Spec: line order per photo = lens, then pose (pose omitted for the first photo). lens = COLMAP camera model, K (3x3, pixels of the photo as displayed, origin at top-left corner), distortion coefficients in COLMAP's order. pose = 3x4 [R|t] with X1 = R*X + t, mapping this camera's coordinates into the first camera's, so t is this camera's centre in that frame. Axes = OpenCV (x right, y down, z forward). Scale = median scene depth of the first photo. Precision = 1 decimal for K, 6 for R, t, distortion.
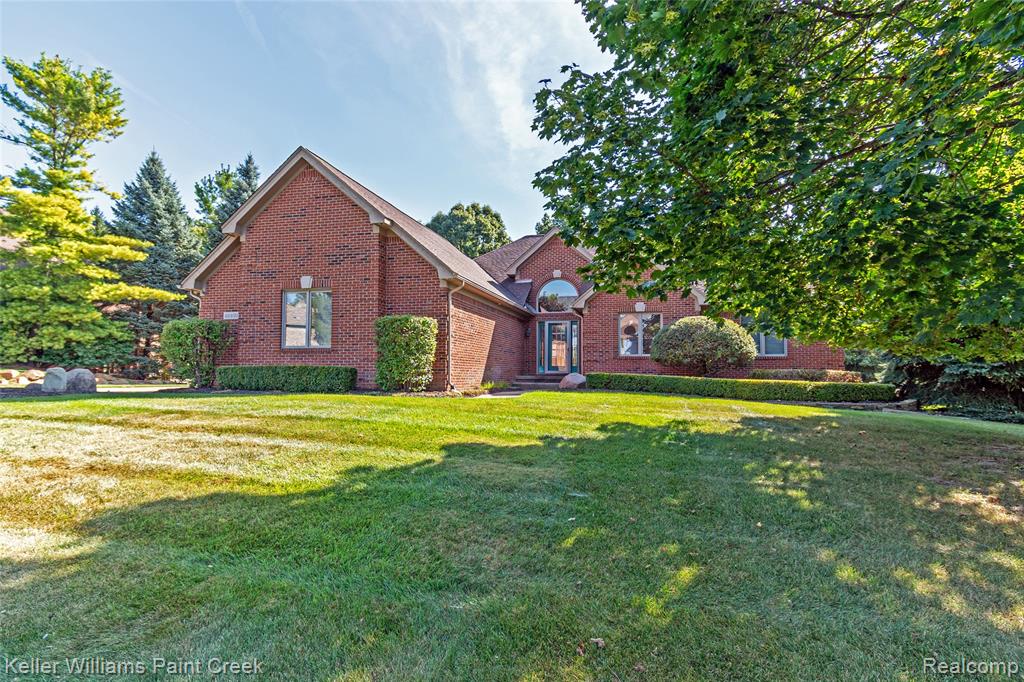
lens RADIAL K [[549.6, 0, 530.8], [0, 549.6, 308.6], [0, 0, 1]] dist [-0.001164, -0.000960]
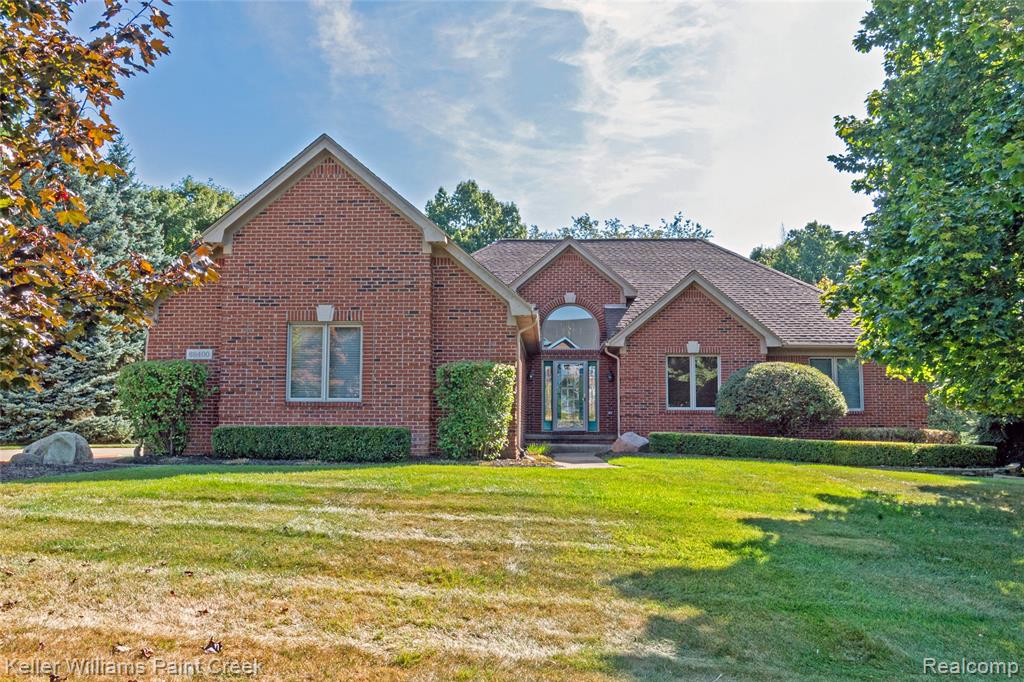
lens RADIAL K [[828.0, 0, 502.1], [0, 828.0, 331.5], [0, 0, 1]] dist [0.001754, -0.014030]
pose [[0.982838, 0.021621, 0.183201, -0.354445], [-0.023820, 0.999668, 0.009813, -0.037725], [-0.182928, -0.014009, 0.983027, -0.141869]]
